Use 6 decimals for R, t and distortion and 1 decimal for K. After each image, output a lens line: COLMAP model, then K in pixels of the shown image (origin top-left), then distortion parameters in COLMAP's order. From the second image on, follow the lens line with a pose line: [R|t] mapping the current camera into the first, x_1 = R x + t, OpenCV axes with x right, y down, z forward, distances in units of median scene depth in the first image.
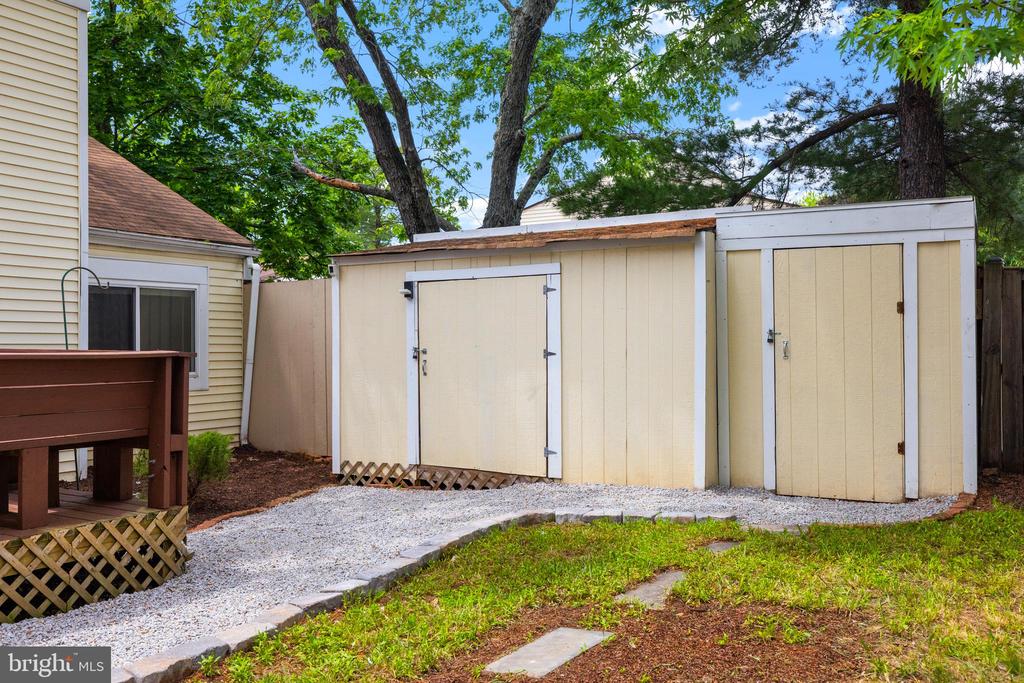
lens RADIAL K [[949.3, 0, 512.0], [0, 949.3, 341.5], [0, 0, 1]] dist [-0.011648, 0.020400]
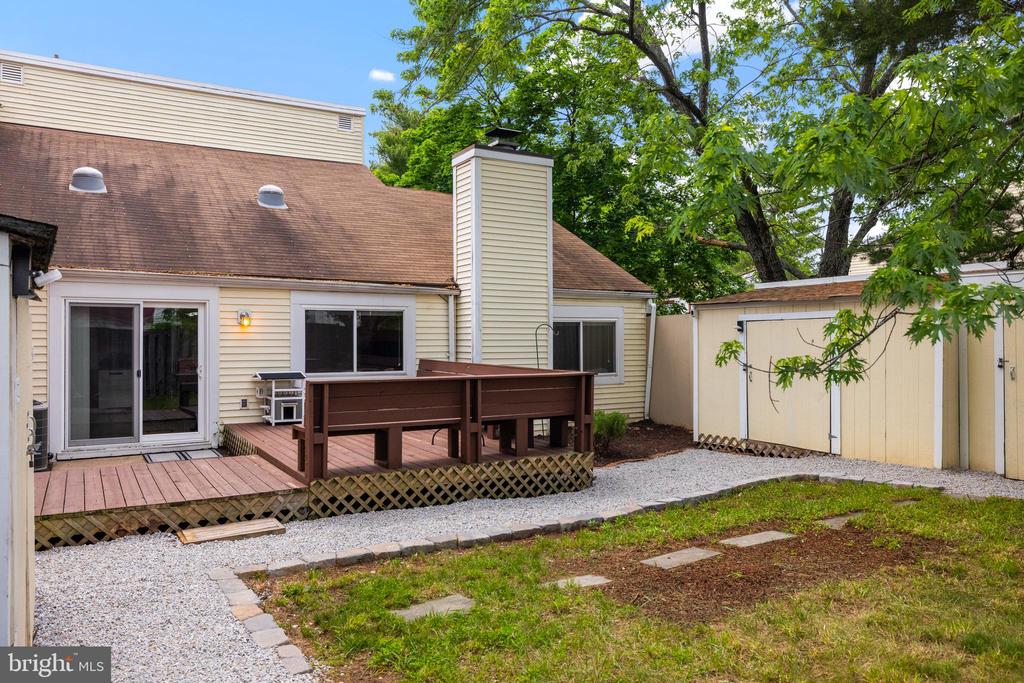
lens RADIAL K [[792.9, 0, 512.0], [0, 792.9, 341.5], [0, 0, 1]] dist [0.005444, 0.002232]
pose [[0.881630, 0.007963, -0.471874, 0.183779], [-0.001149, 0.999891, 0.014726, -0.050858], [0.471940, -0.012440, 0.881543, -0.337637]]
